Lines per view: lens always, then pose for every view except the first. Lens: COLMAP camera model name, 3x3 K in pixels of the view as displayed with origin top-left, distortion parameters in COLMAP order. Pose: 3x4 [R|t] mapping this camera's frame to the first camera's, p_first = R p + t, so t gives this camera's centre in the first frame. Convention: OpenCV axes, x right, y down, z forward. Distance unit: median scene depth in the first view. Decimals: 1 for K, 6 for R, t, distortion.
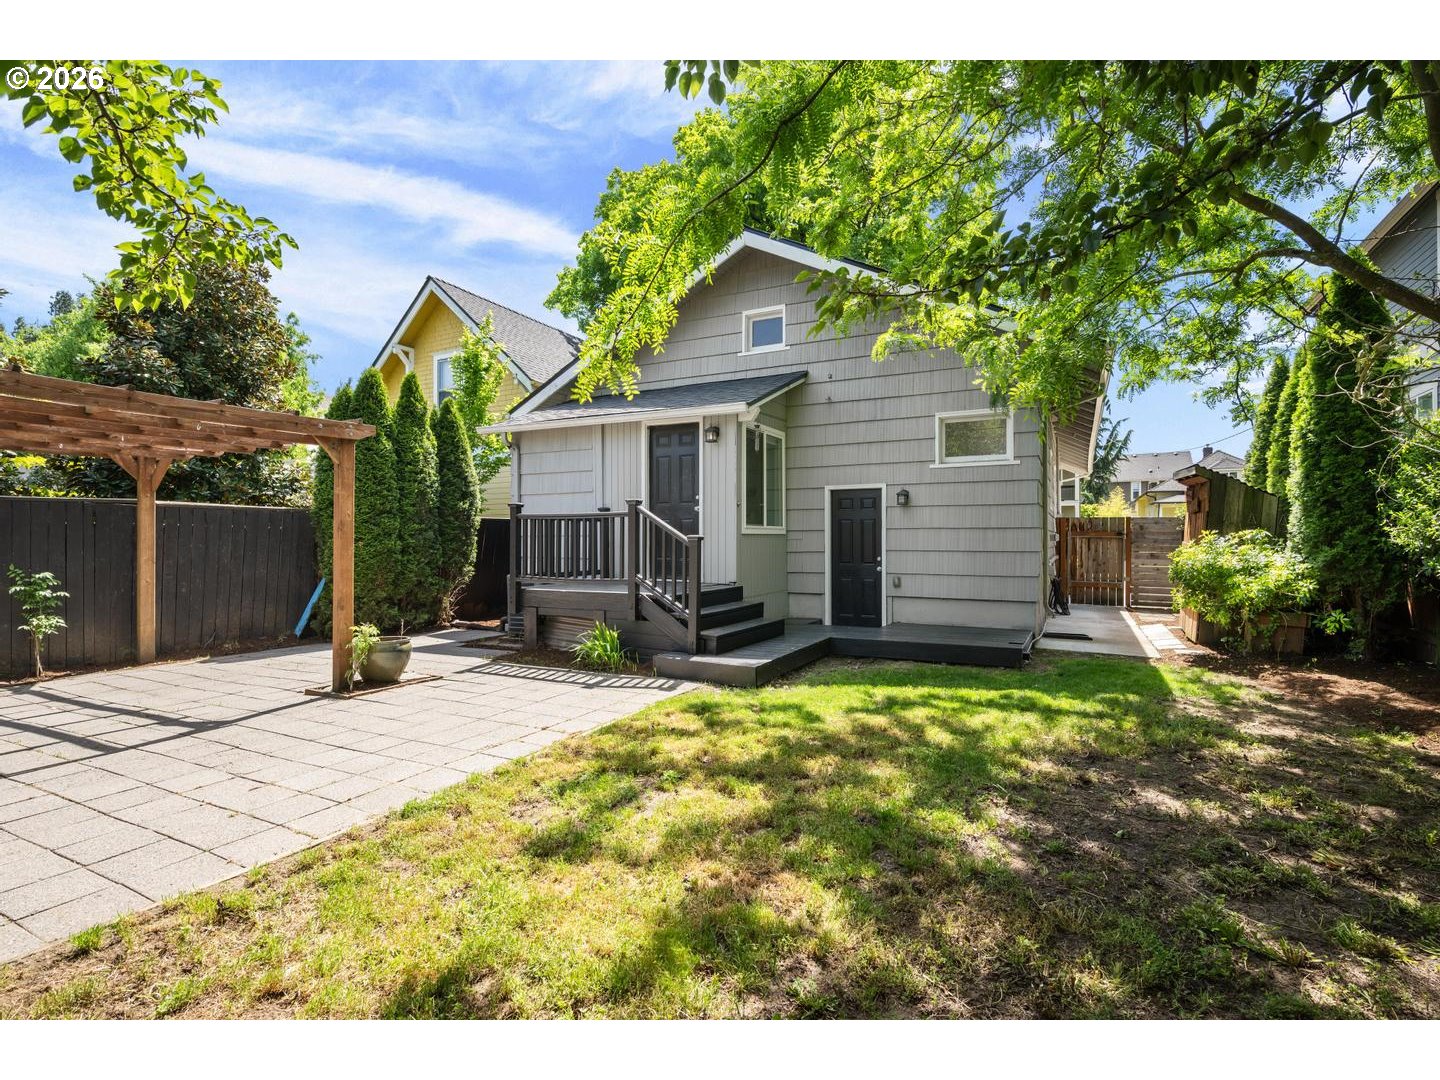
lens RADIAL K [[683.6, 0, 724.1], [0, 683.6, 542.1], [0, 0, 1]] dist [-0.007339, -0.000381]
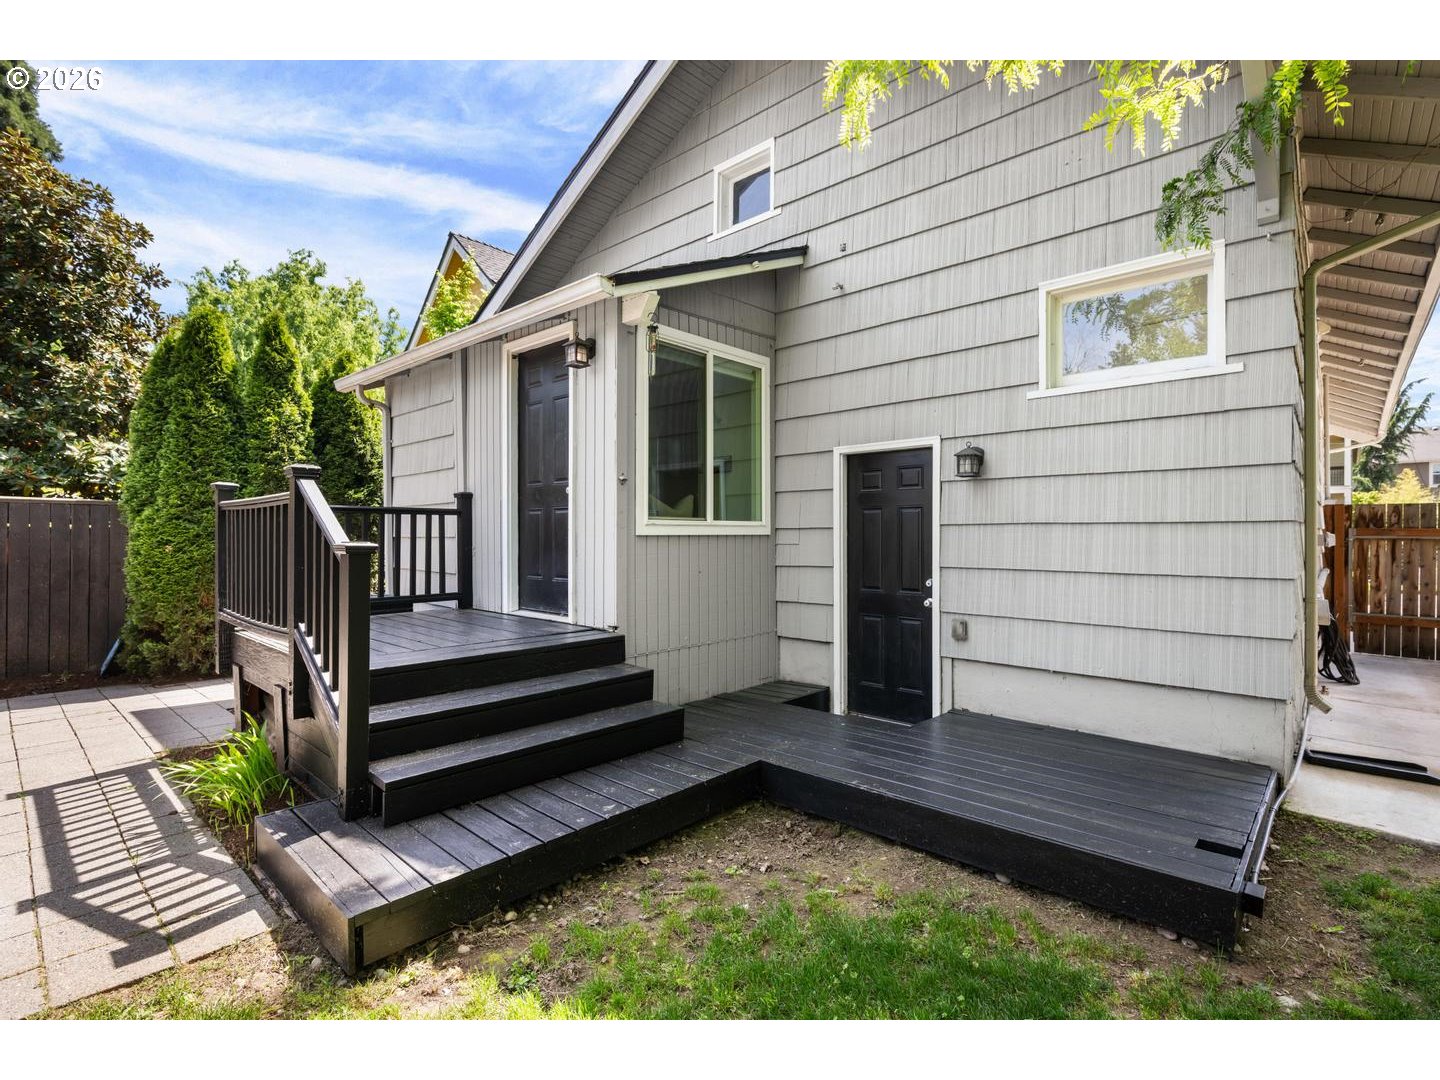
lens RADIAL K [[683.6, 0, 715.4], [0, 683.6, 538.5], [0, 0, 1]] dist [-0.007339, -0.000381]
pose [[0.964326, 0.001938, -0.264711, 0.204423], [-0.001879, 0.999998, 0.000478, -0.009238], [0.264712, 0.000037, 0.964328, 0.449991]]
